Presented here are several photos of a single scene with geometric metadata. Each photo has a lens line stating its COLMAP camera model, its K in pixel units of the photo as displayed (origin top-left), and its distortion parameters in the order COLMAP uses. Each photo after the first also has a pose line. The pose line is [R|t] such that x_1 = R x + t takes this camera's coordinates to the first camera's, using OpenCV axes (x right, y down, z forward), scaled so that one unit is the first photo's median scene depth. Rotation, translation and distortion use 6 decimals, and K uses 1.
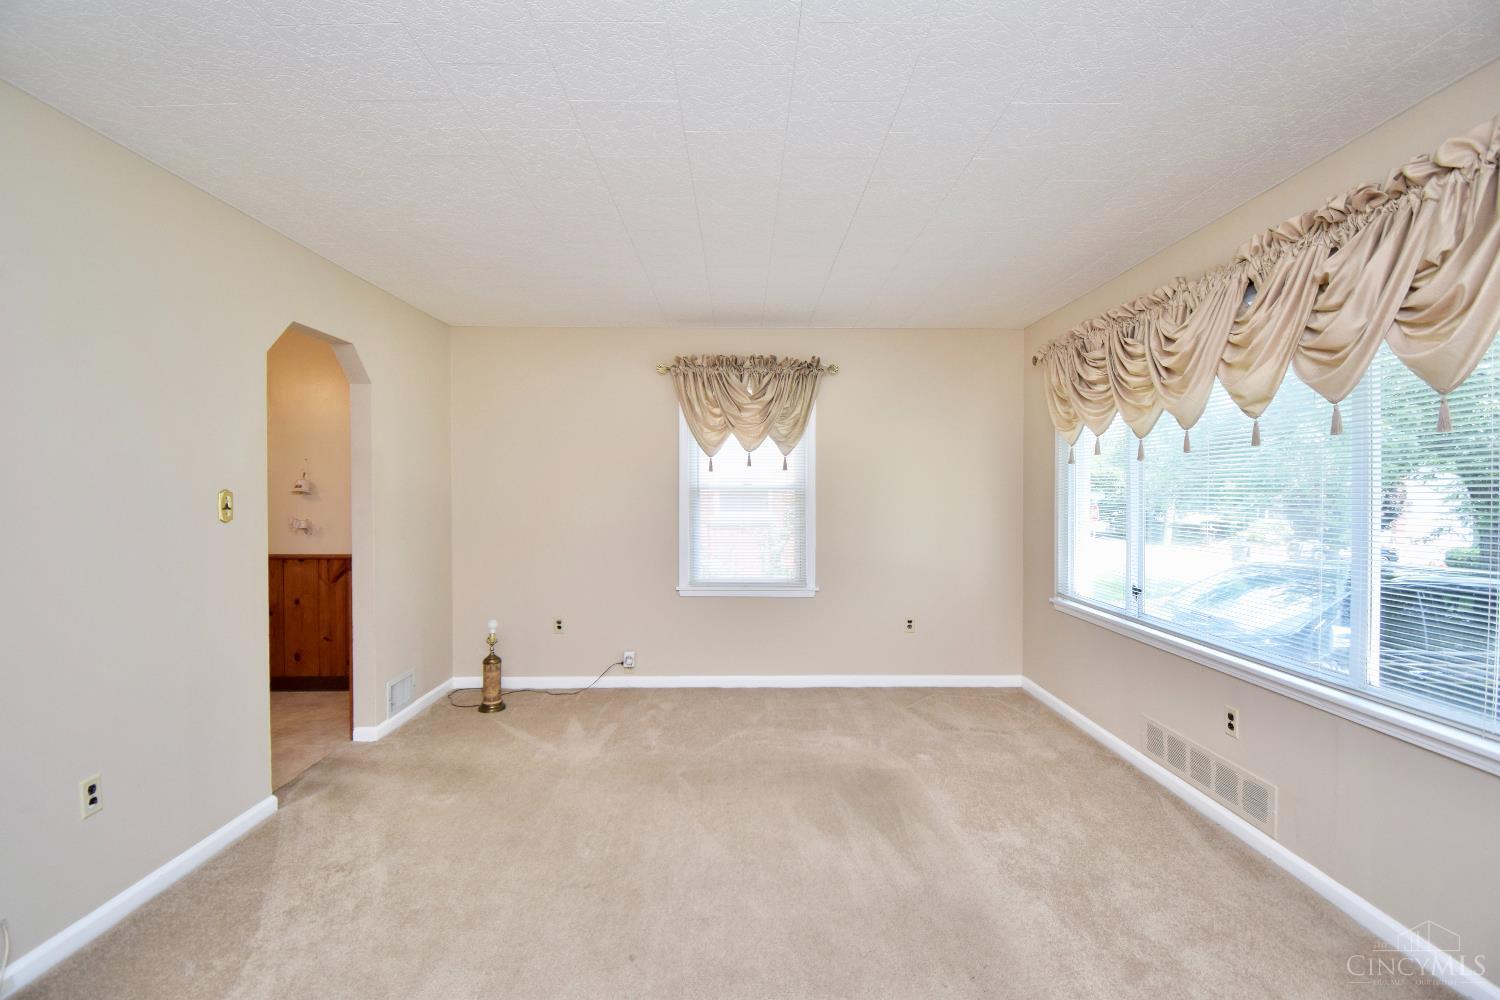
lens RADIAL K [[668.1, 0, 743.7], [0, 668.1, 489.3], [0, 0, 1]] dist [-0.011372, -0.007765]
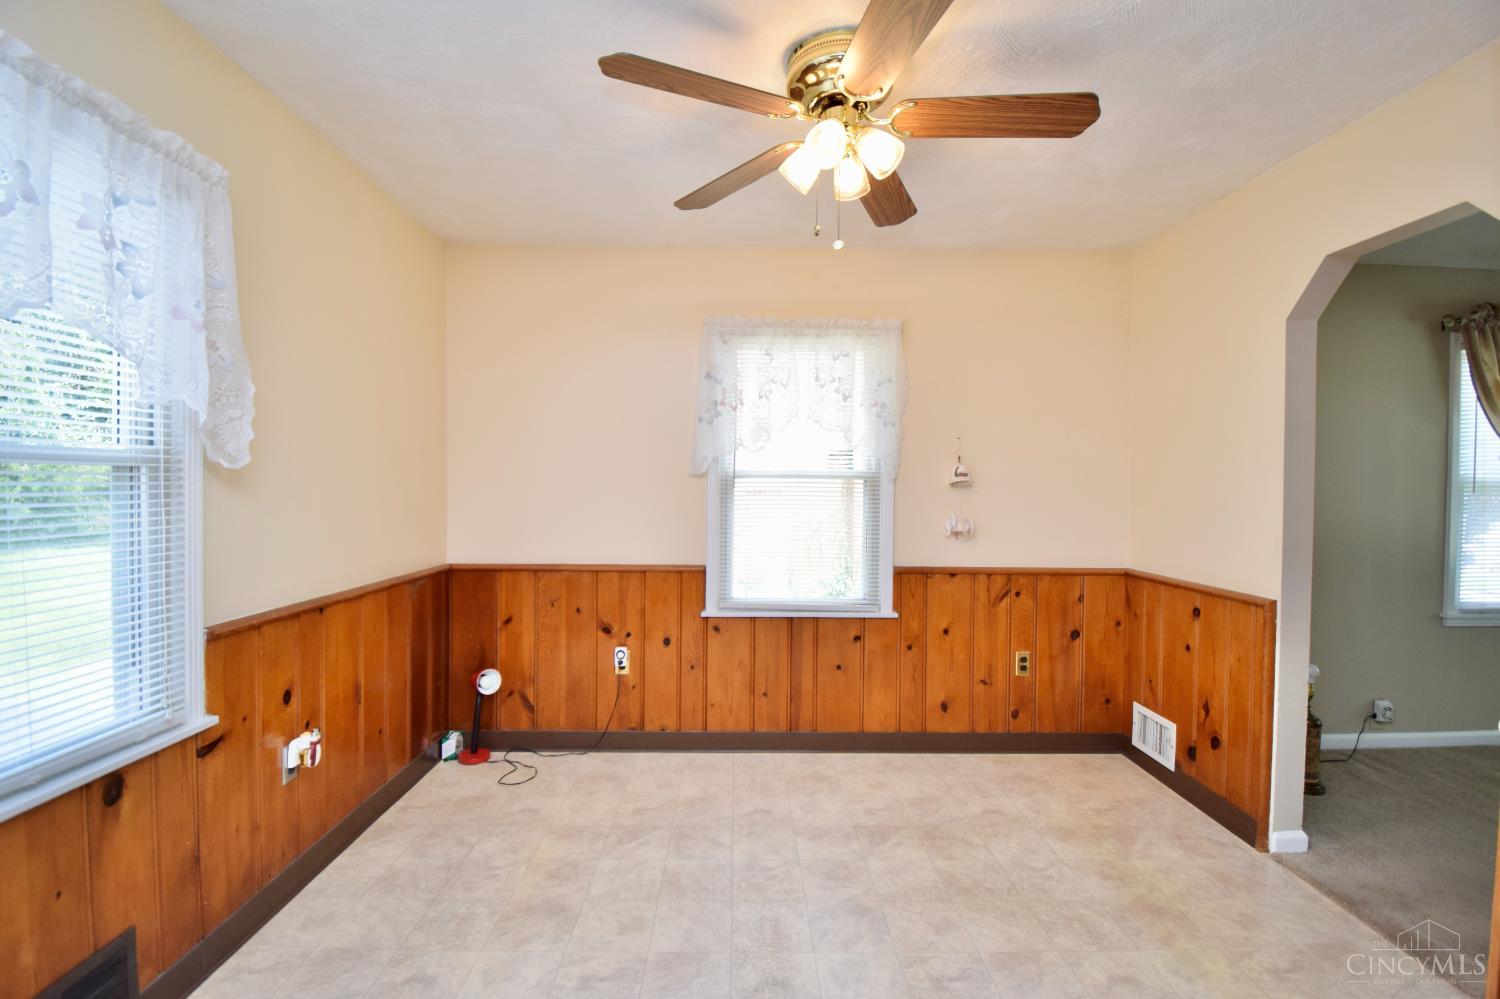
lens RADIAL K [[668.1, 0, 753.1], [0, 668.1, 504.1], [0, 0, 1]] dist [-0.011372, -0.007765]
pose [[0.999914, 0.012870, 0.002701, -0.888342], [-0.012930, 0.999643, 0.023380, 0.013999], [-0.002400, -0.023412, 0.999723, 0.266034]]
